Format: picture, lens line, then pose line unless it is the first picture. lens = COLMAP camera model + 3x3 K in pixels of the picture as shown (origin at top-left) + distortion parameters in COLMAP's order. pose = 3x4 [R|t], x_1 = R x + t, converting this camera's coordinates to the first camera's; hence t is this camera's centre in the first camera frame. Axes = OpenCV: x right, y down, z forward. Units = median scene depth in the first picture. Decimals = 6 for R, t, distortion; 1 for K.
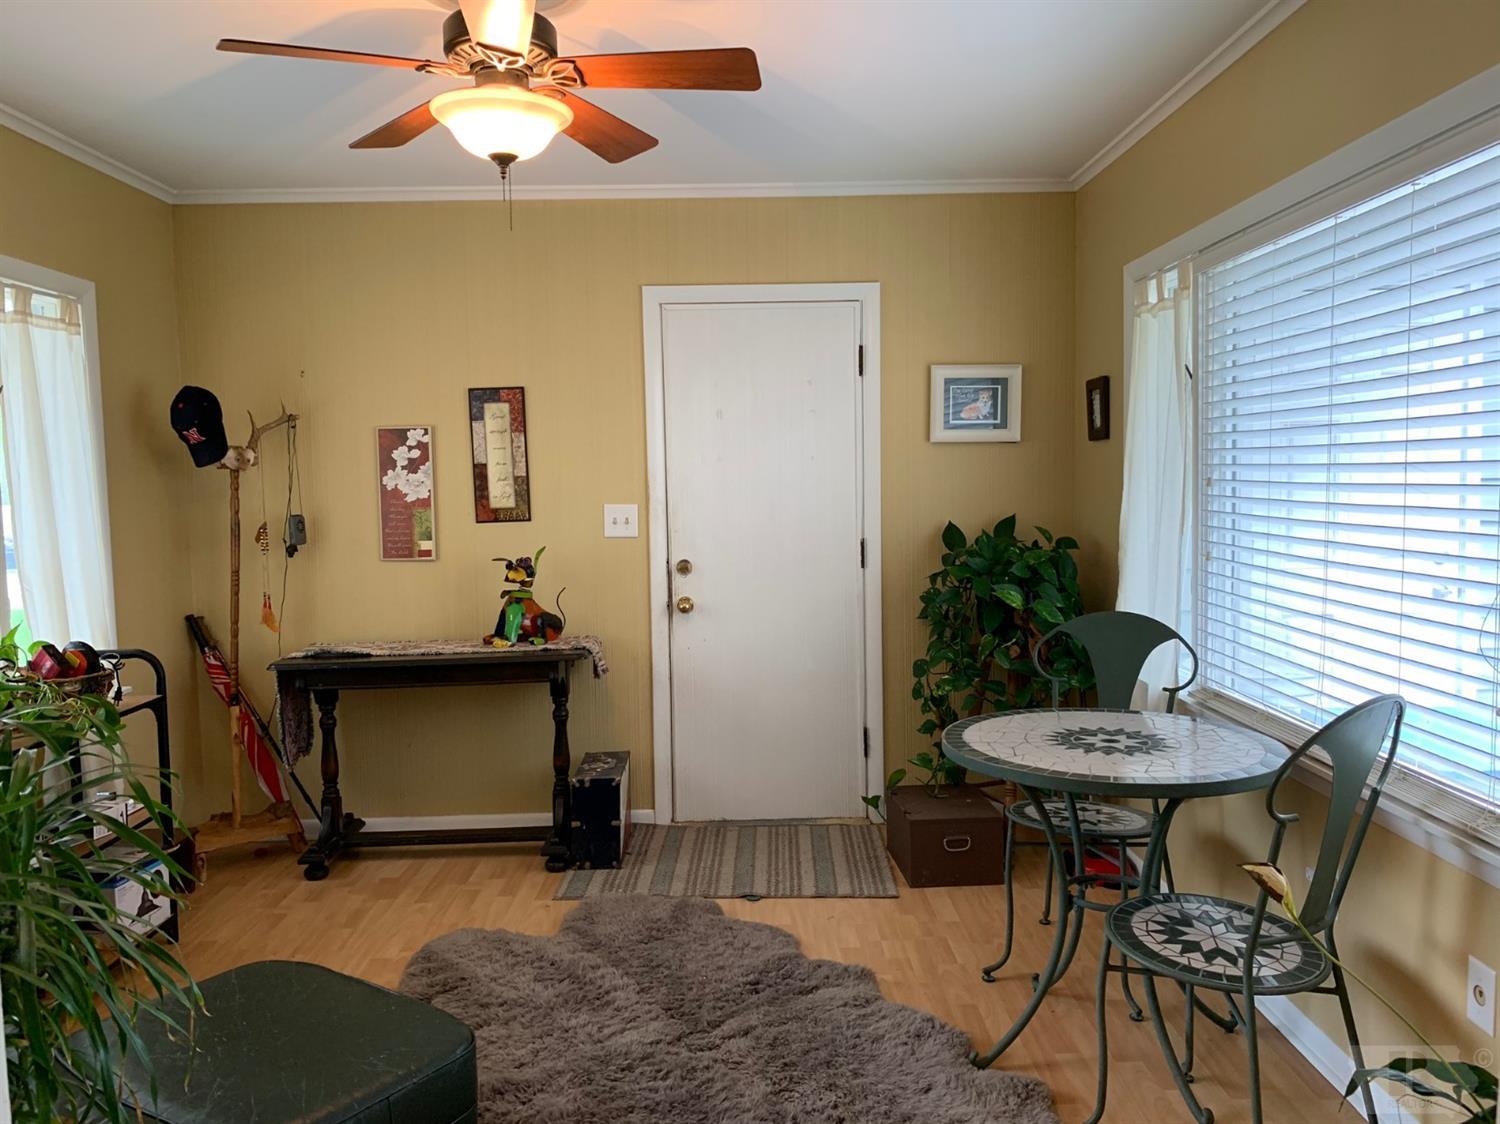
lens RADIAL K [[1149.1, 0, 748.3], [0, 1149.1, 552.2], [0, 0, 1]] dist [0.044855, -0.055866]
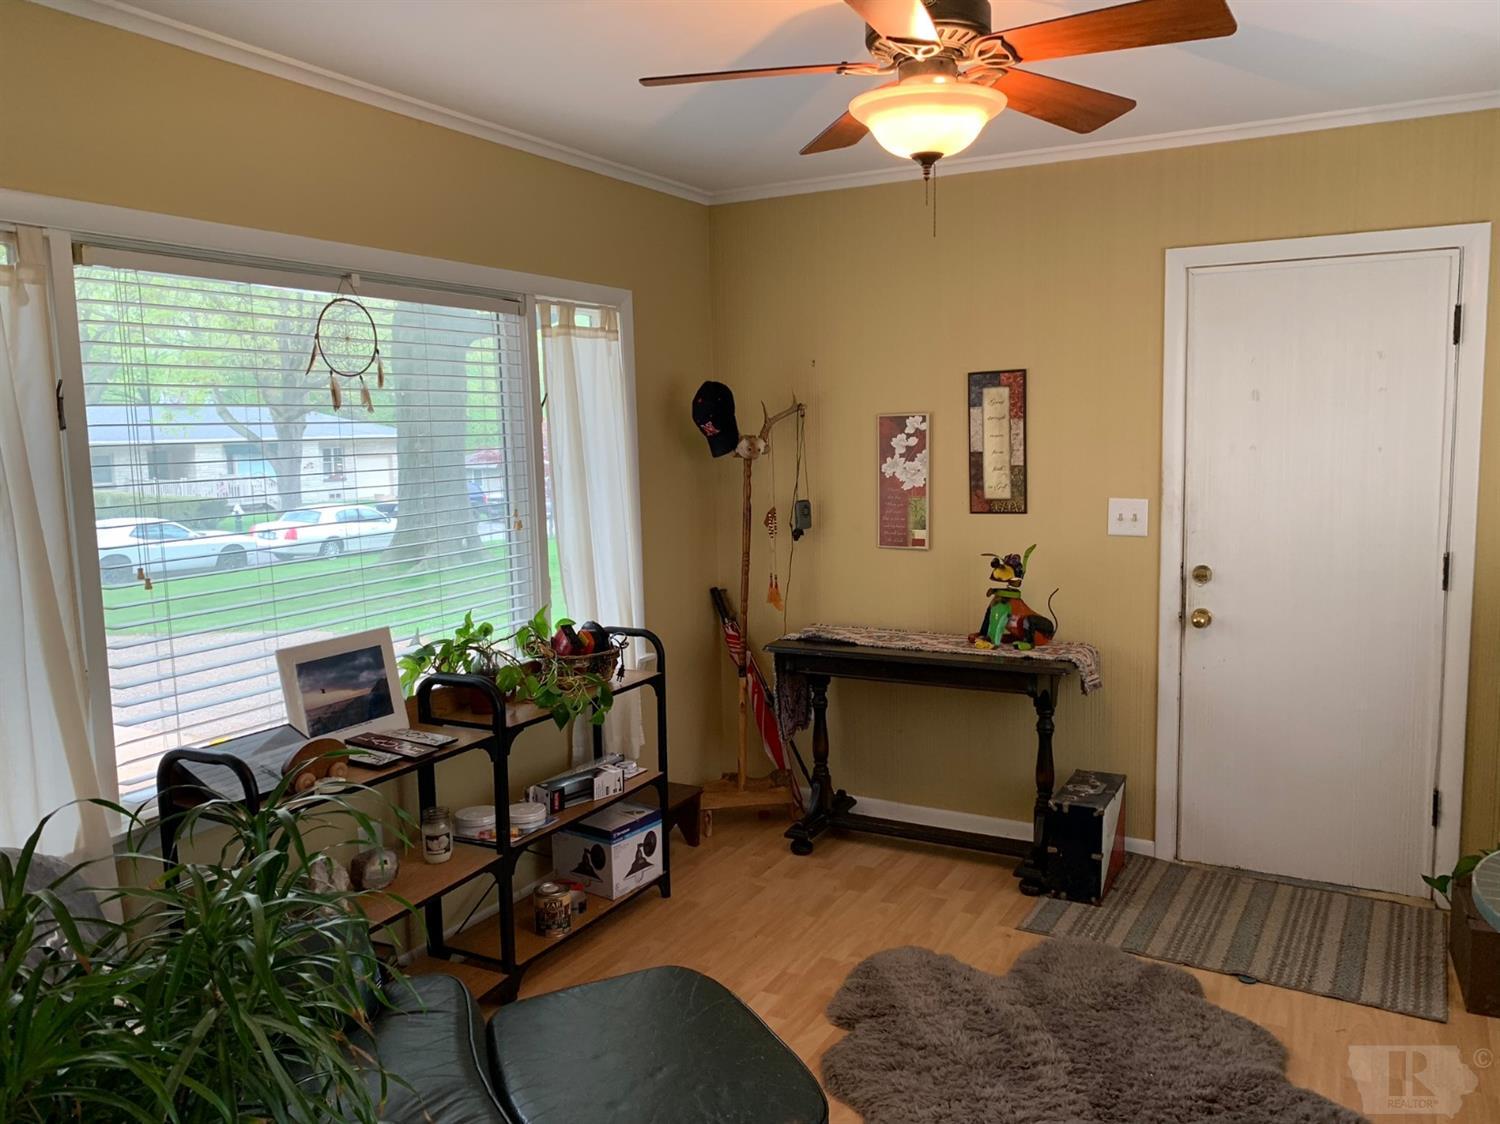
lens RADIAL K [[1149.1, 0, 750.6], [0, 1149.1, 547.4], [0, 0, 1]] dist [0.044855, -0.055866]
pose [[0.871742, 0.054874, -0.486883, 0.079991], [-0.029351, 0.997773, 0.059902, -0.055604], [0.489086, -0.037928, 0.871411, 0.086442]]
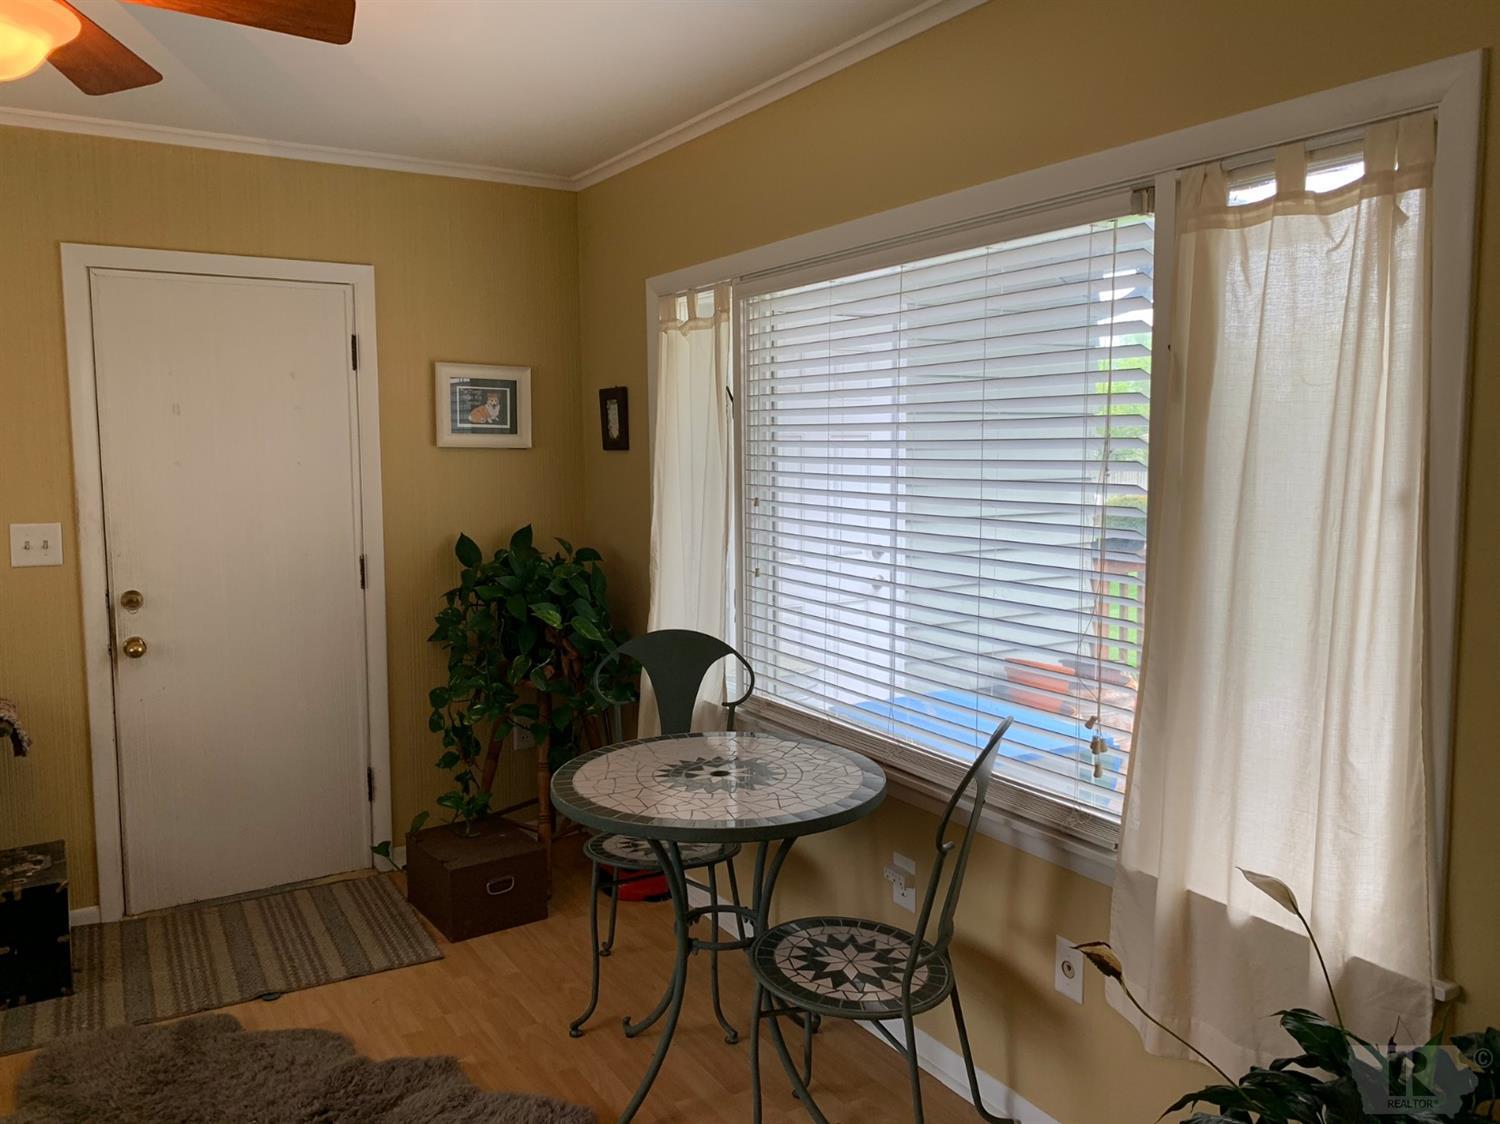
lens RADIAL K [[1149.1, 0, 747.8], [0, 1149.1, 548.3], [0, 0, 1]] dist [0.044855, -0.055866]
pose [[0.858029, -0.035662, 0.512361, -0.113463], [0.024575, 0.999295, 0.028399, -0.039968], [-0.513012, -0.011776, 0.858301, 0.097827]]
